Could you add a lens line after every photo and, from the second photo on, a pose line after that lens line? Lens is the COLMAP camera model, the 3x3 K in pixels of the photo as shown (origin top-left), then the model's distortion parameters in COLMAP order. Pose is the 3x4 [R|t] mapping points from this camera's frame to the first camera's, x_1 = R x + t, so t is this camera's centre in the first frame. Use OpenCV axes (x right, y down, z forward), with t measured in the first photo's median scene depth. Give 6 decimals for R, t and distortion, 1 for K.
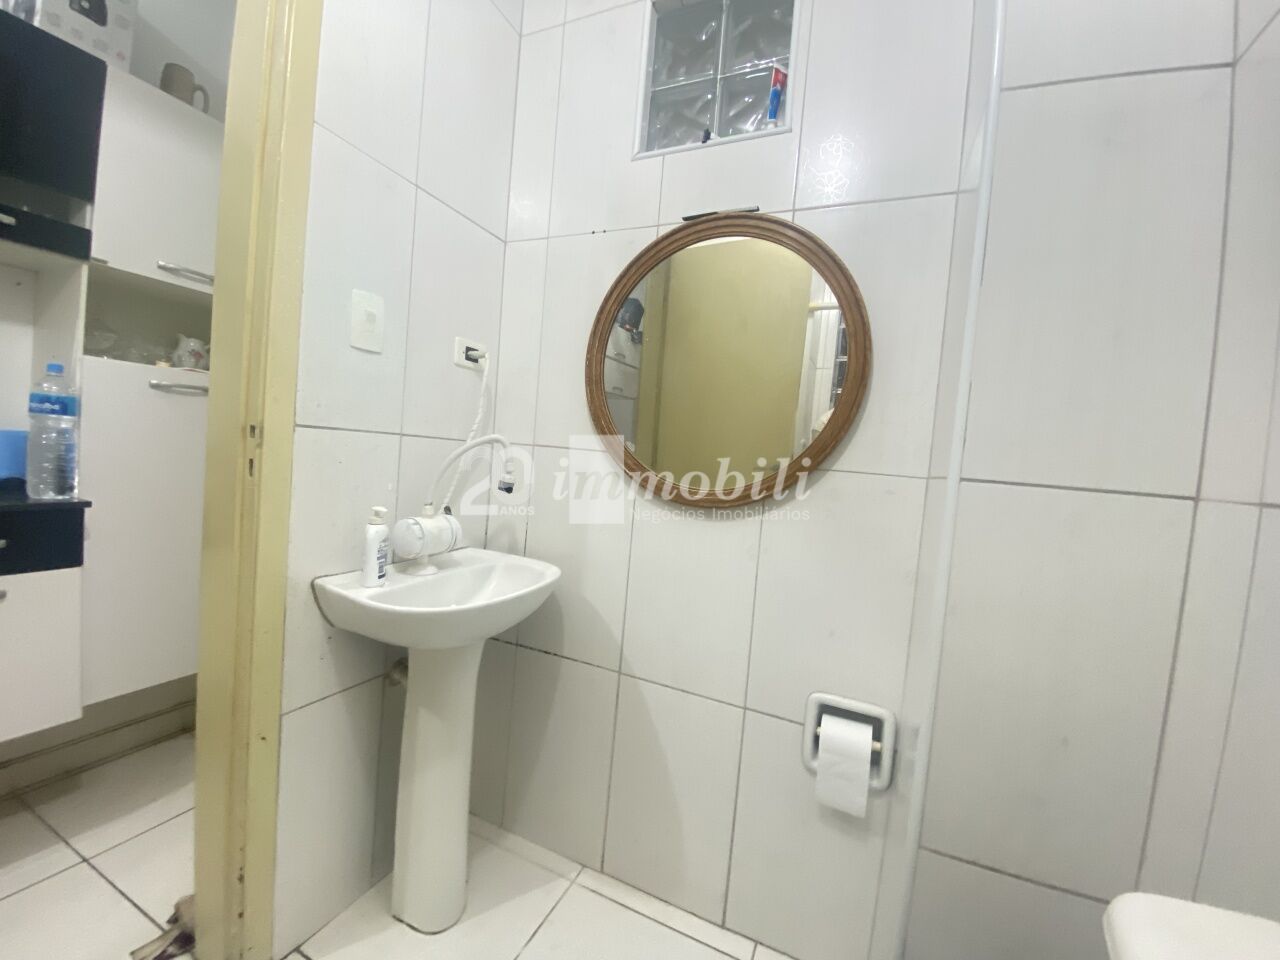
lens RADIAL K [[513.9, 0, 640.0], [0, 513.9, 480.0], [0, 0, 1]] dist [0.001616, 0.000023]
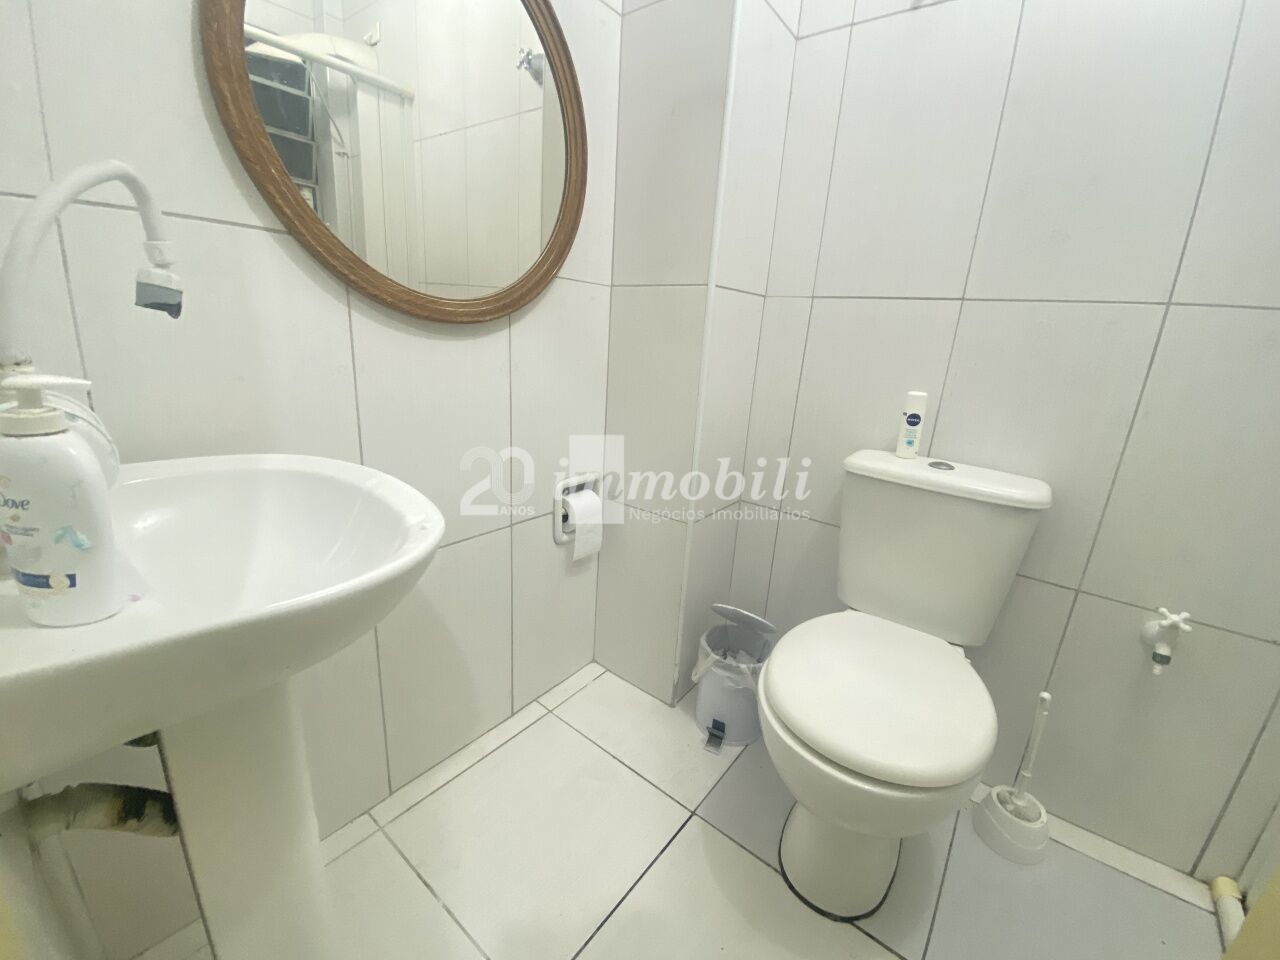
lens RADIAL K [[513.9, 0, 640.0], [0, 513.9, 480.0], [0, 0, 1]] dist [0.001616, 0.000023]
pose [[0.245055, -0.335946, 0.909444, -0.704858], [0.007716, 0.938692, 0.344671, 0.009321], [-0.969479, -0.077446, 0.232623, 0.586694]]
